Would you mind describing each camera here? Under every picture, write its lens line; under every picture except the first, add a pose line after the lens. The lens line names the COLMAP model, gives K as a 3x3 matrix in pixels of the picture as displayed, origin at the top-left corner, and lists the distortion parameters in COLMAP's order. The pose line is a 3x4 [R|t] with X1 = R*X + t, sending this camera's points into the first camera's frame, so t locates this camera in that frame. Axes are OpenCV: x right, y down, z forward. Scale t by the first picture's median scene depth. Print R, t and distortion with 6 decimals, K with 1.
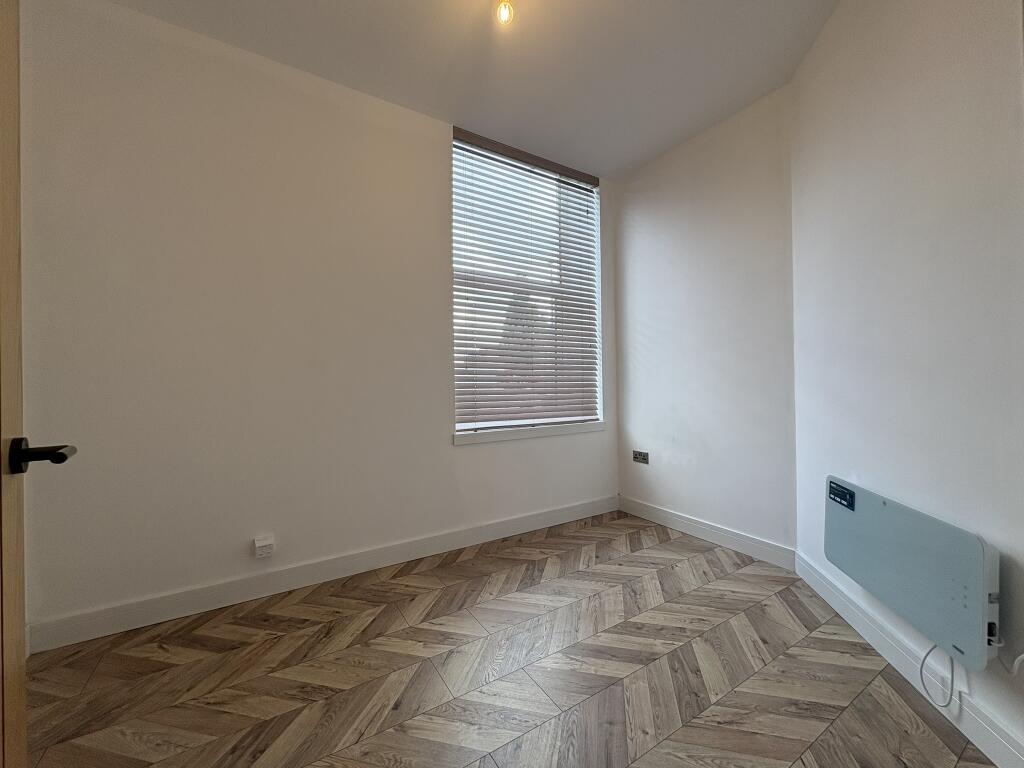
lens RADIAL K [[406.1, 0, 512.0], [0, 406.1, 384.0], [0, 0, 1]] dist [0.000110, -0.000203]
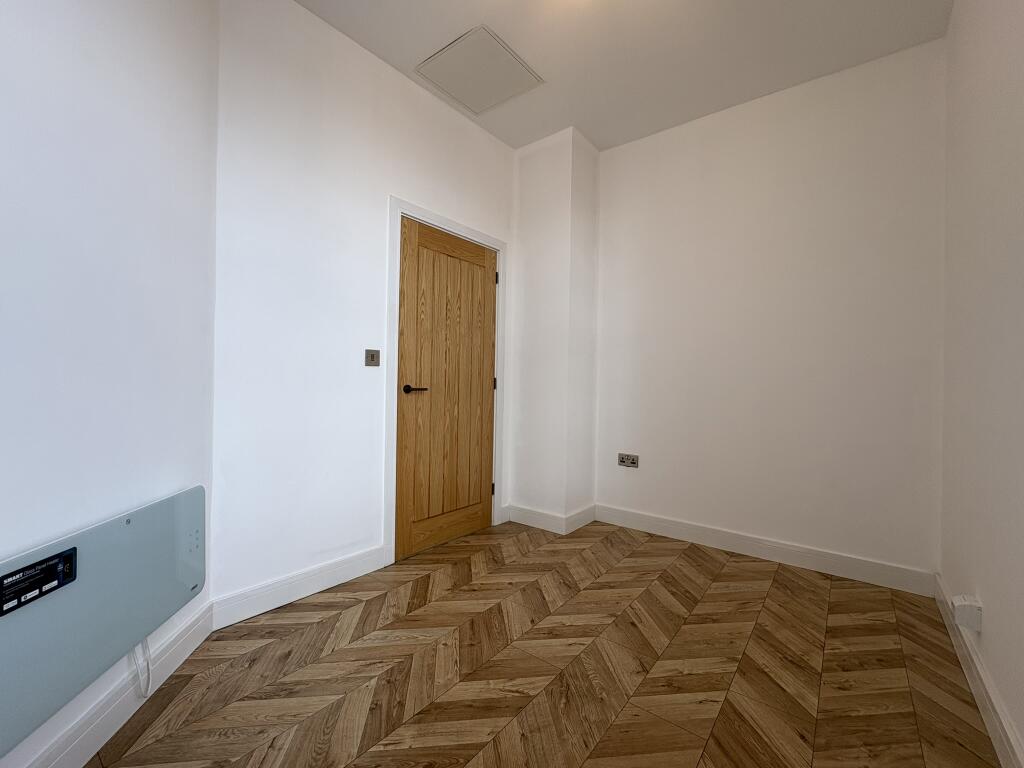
lens RADIAL K [[406.1, 0, 512.0], [0, 406.1, 384.0], [0, 0, 1]] dist [0.000110, -0.000203]
pose [[-0.937982, -0.002899, -0.346672, 0.460872], [-0.005283, 0.999968, 0.005931, 0.021560], [0.346643, 0.007395, -0.937968, 1.813540]]
